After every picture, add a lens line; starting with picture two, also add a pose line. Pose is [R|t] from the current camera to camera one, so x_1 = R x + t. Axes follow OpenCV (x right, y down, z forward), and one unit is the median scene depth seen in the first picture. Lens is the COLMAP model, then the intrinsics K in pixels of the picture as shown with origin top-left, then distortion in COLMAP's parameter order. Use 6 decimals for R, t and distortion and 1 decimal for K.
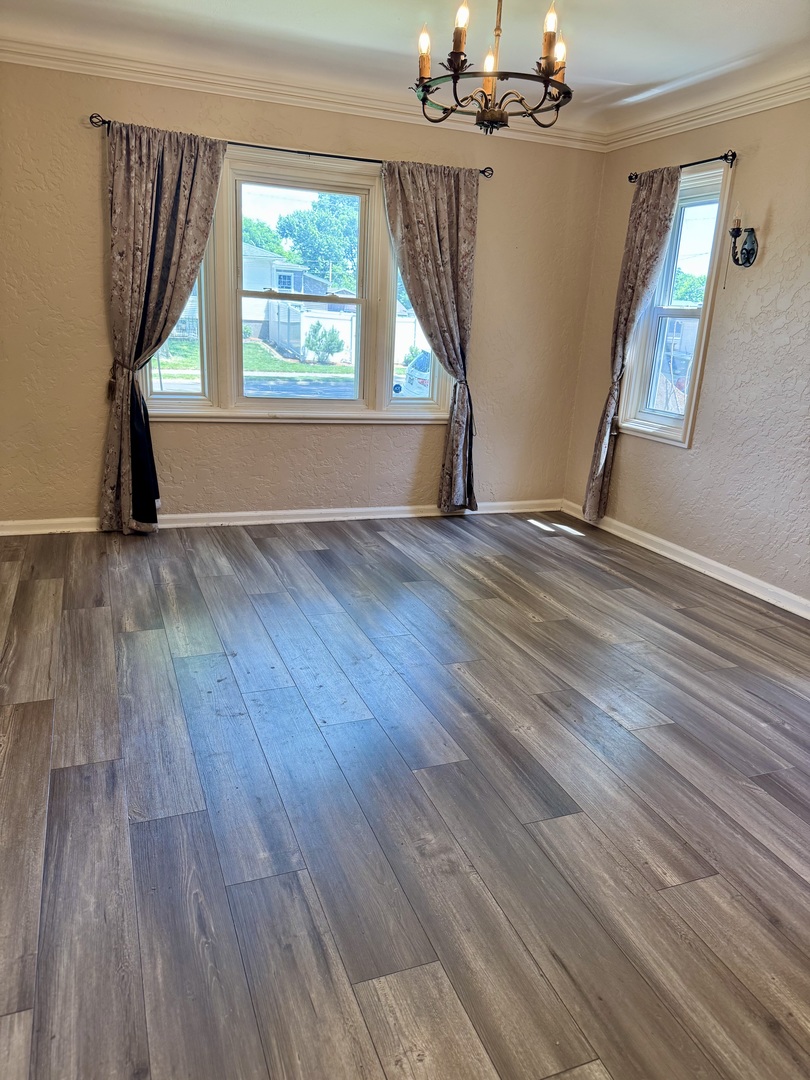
lens RADIAL K [[760.3, 0, 405.0], [0, 760.3, 540.0], [0, 0, 1]] dist [0.017452, -0.023647]
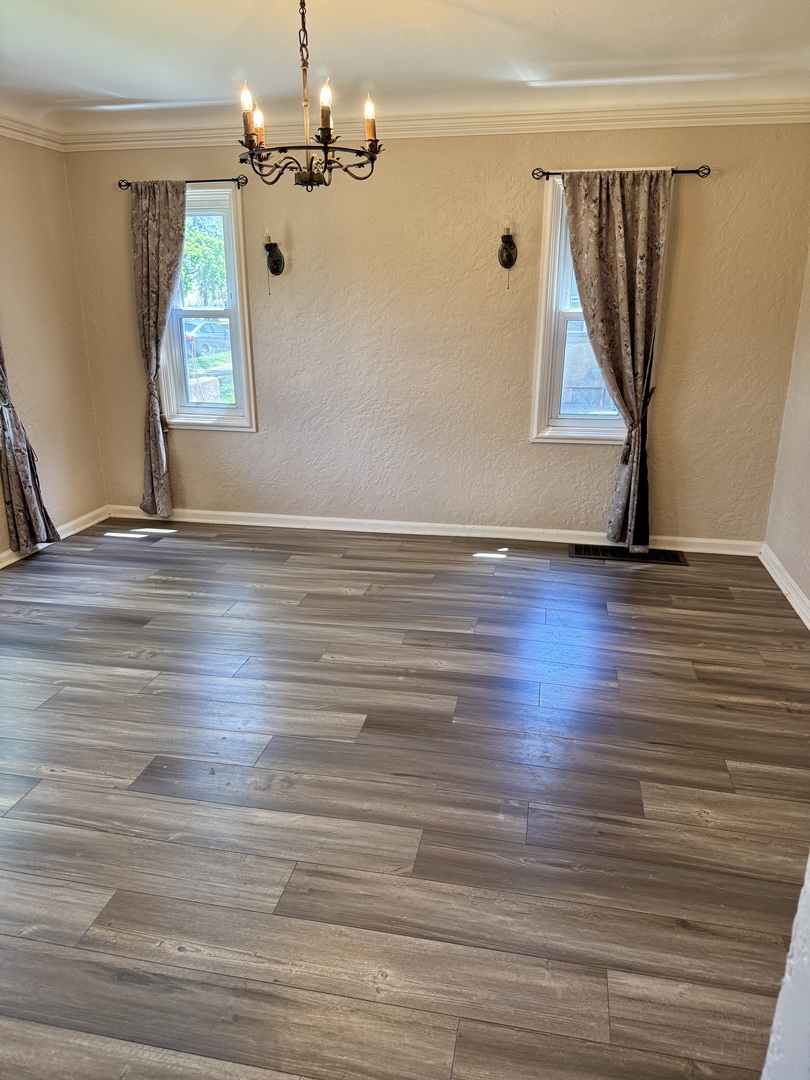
lens RADIAL K [[747.0, 0, 405.2], [0, 747.0, 546.3], [0, 0, 1]] dist [0.019904, -0.040424]
pose [[0.555470, -0.313917, 0.770006, -0.429758], [0.266936, 0.944310, 0.192415, -0.110247], [-0.787527, 0.098661, 0.608332, 0.138701]]
